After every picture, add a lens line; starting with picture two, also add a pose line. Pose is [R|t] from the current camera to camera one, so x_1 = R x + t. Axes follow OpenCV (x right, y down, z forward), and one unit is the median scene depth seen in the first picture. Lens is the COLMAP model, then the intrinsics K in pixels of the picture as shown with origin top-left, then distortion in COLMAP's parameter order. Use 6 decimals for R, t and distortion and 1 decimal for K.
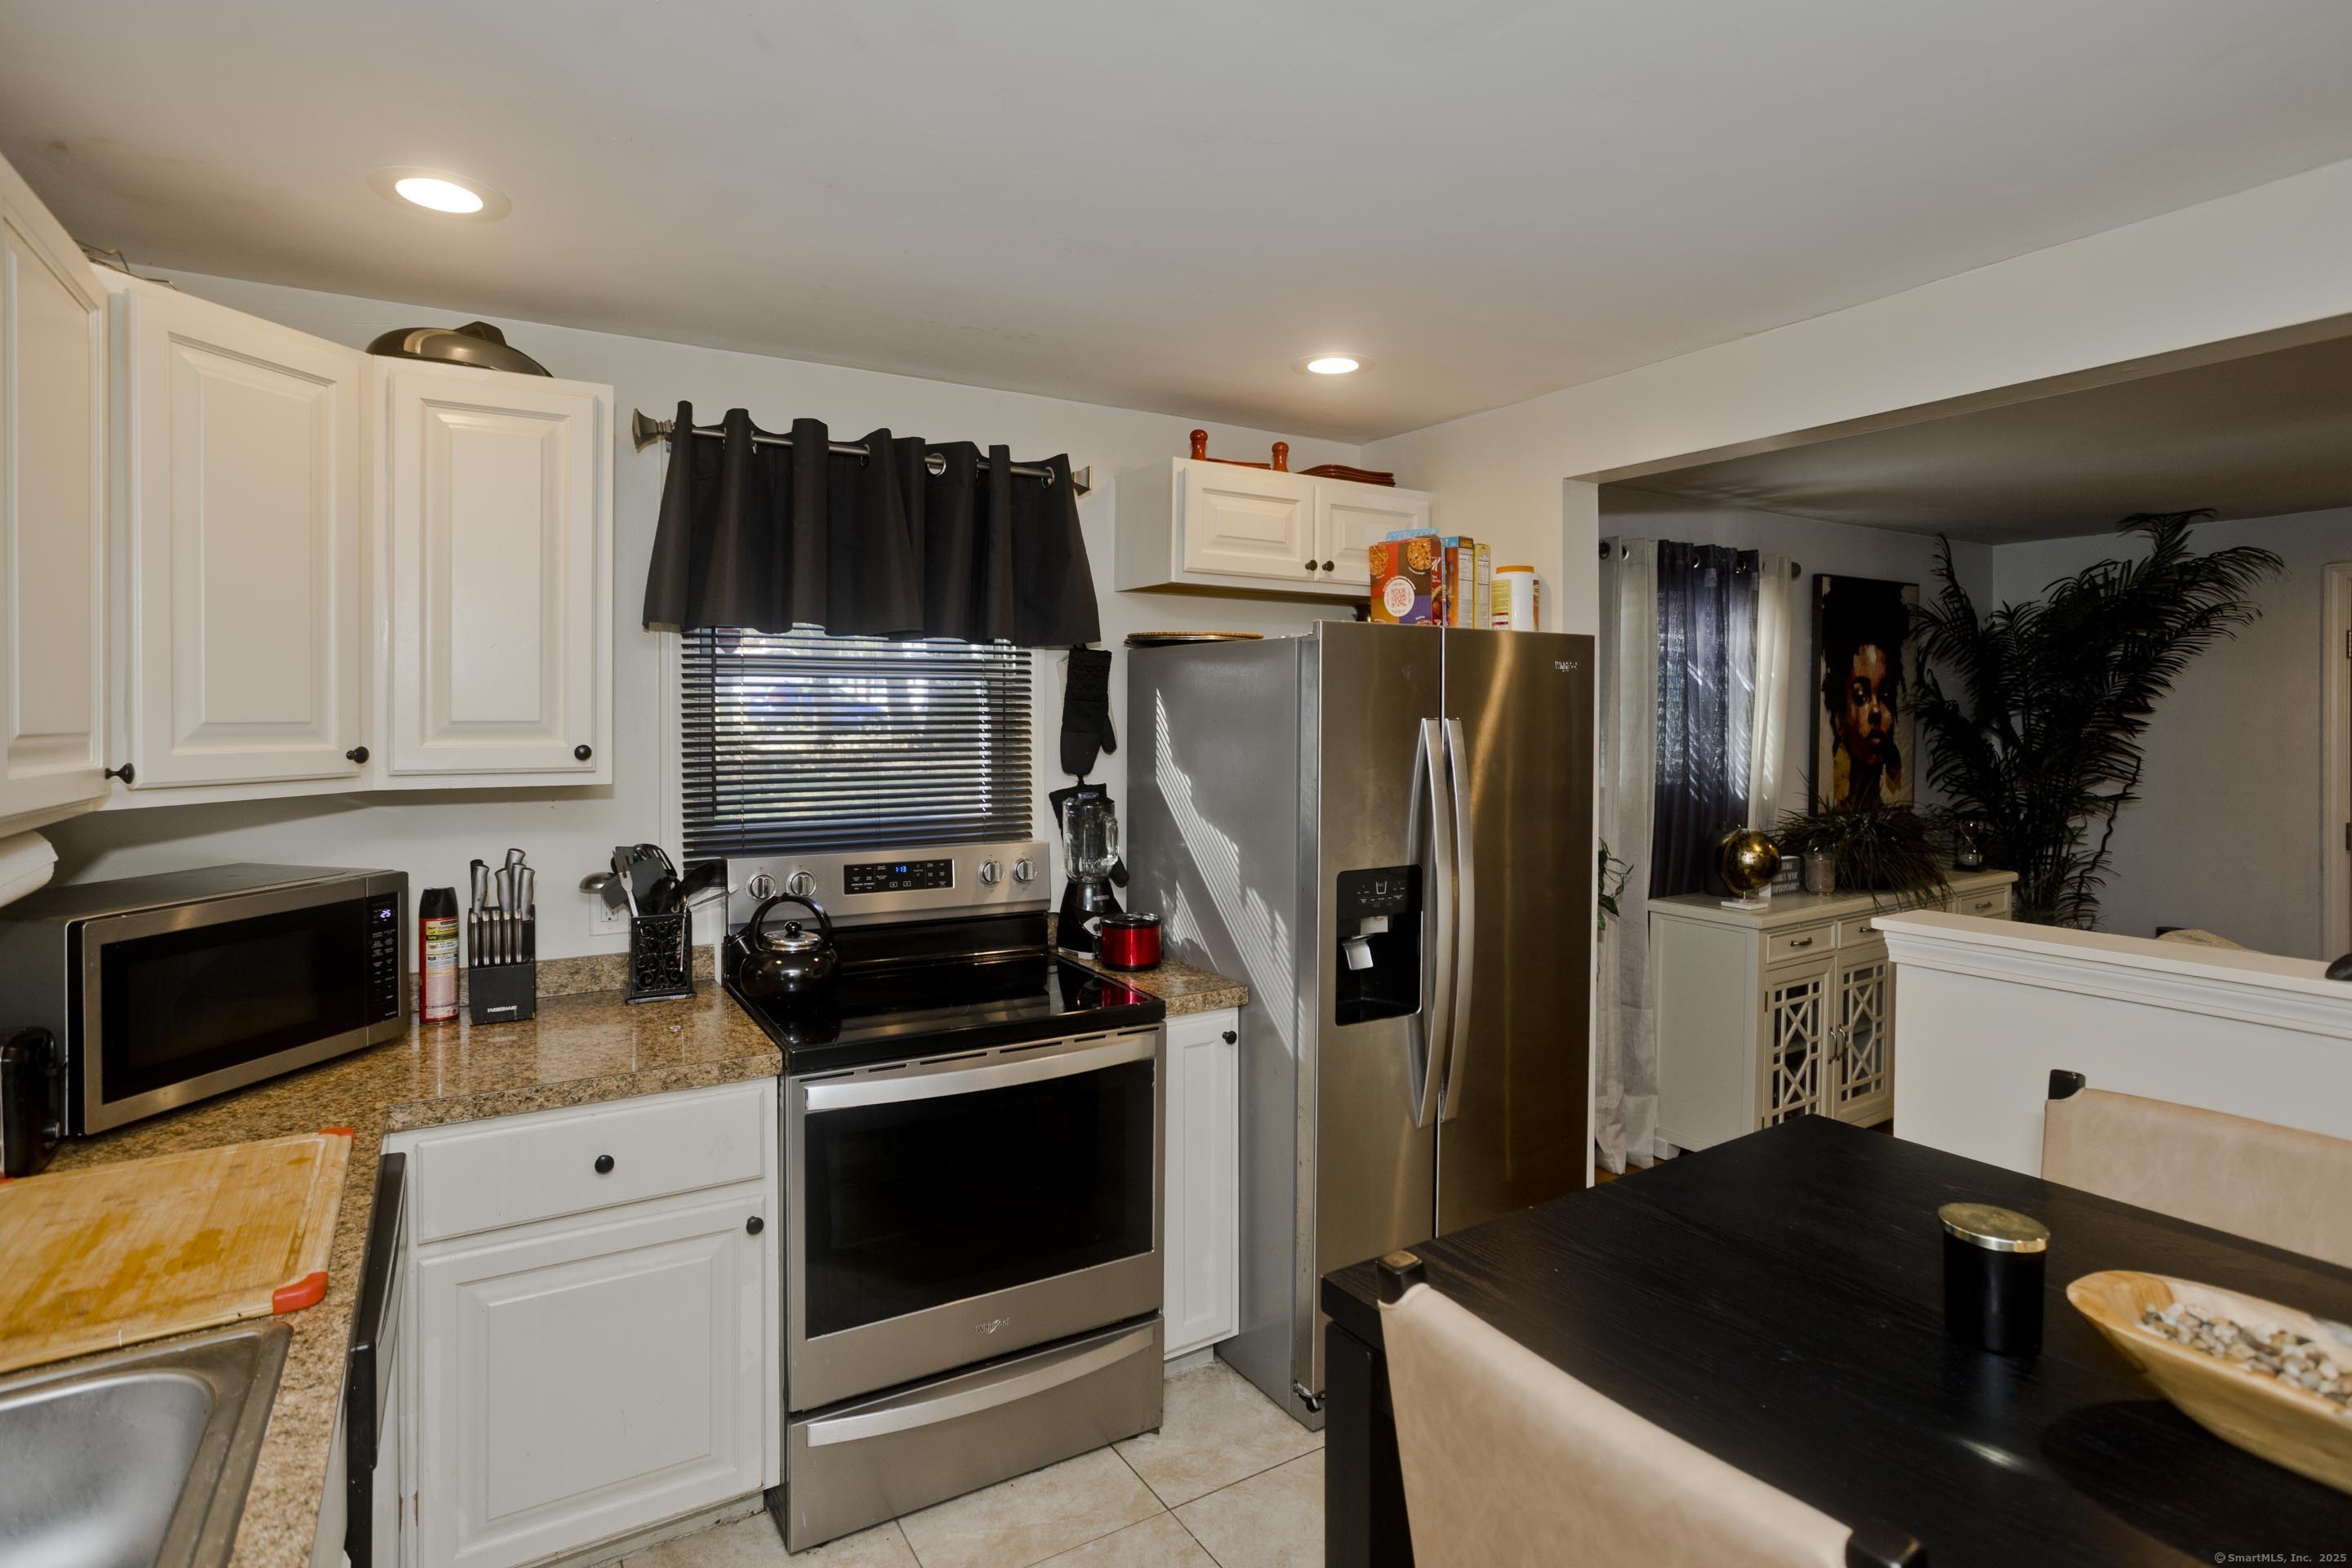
lens RADIAL K [[1139.0, 0, 1187.6], [0, 1139.0, 726.1], [0, 0, 1]] dist [-0.042359, 0.021906]
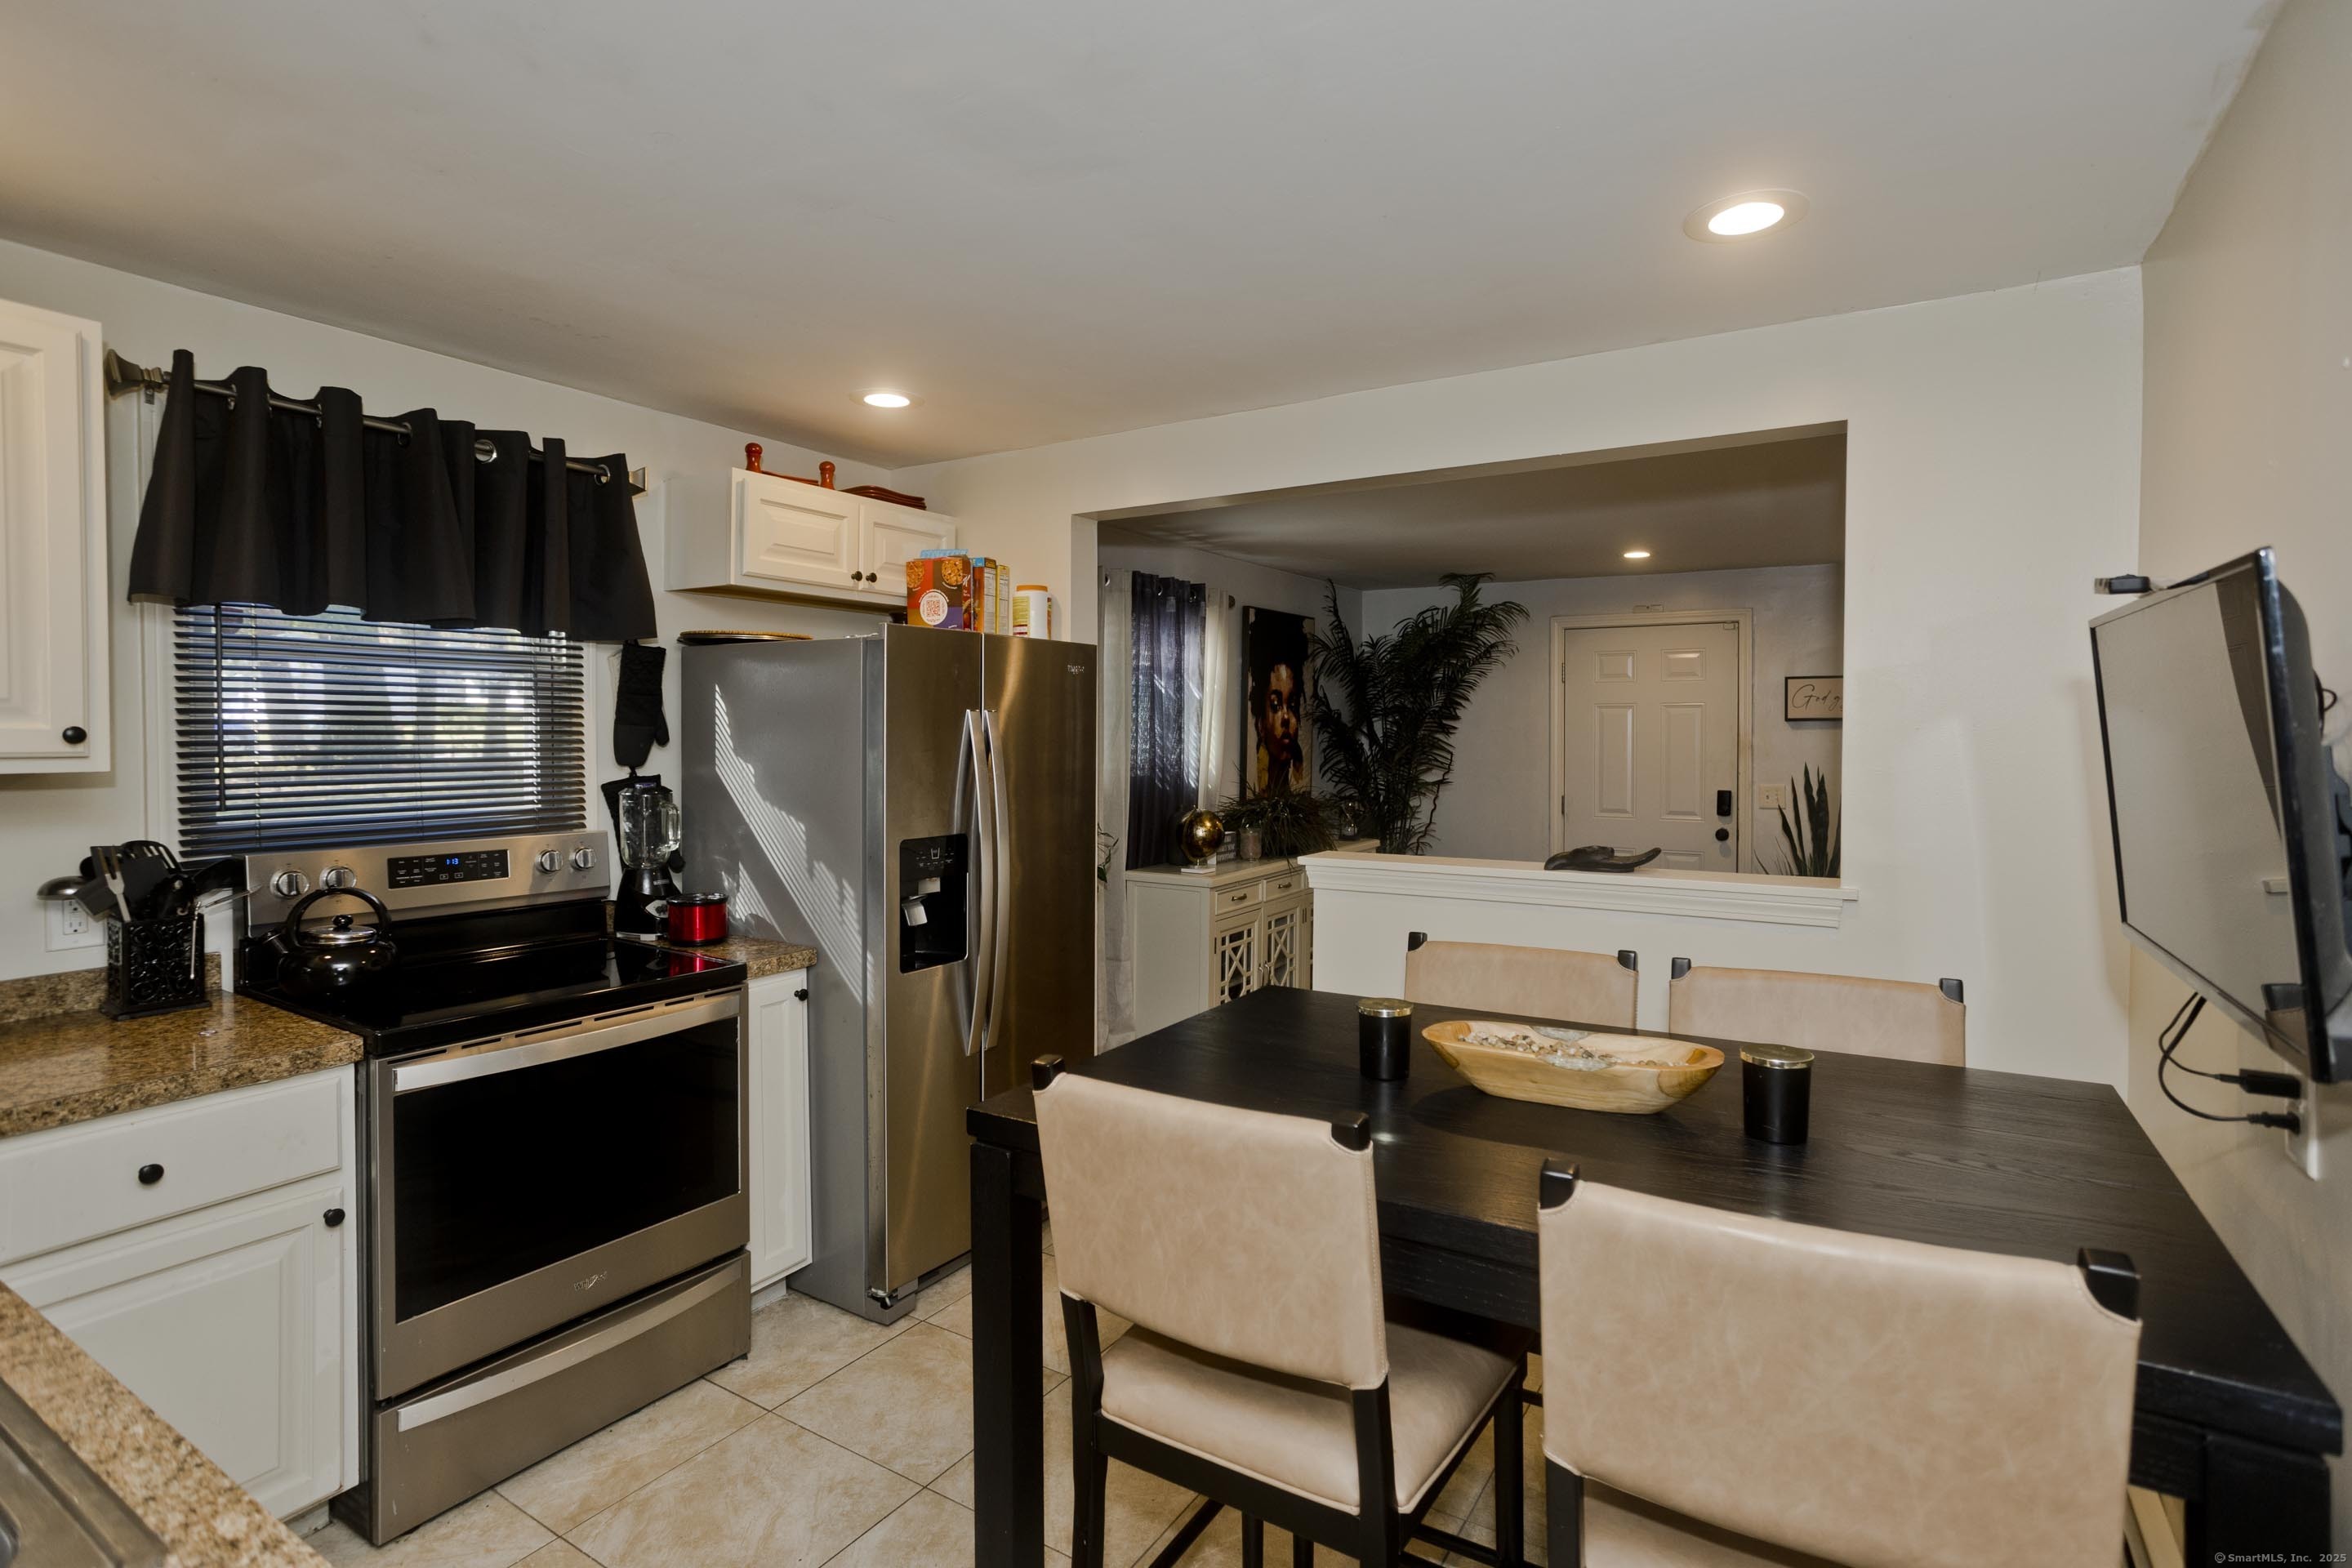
lens RADIAL K [[1139.0, 0, 1166.8], [0, 1139.0, 775.2], [0, 0, 1]] dist [-0.042359, 0.021906]
pose [[0.895585, -0.016671, 0.444578, -0.131257], [0.006830, 0.999695, 0.023730, 0.033560], [-0.444838, -0.018216, 0.895426, -0.149659]]
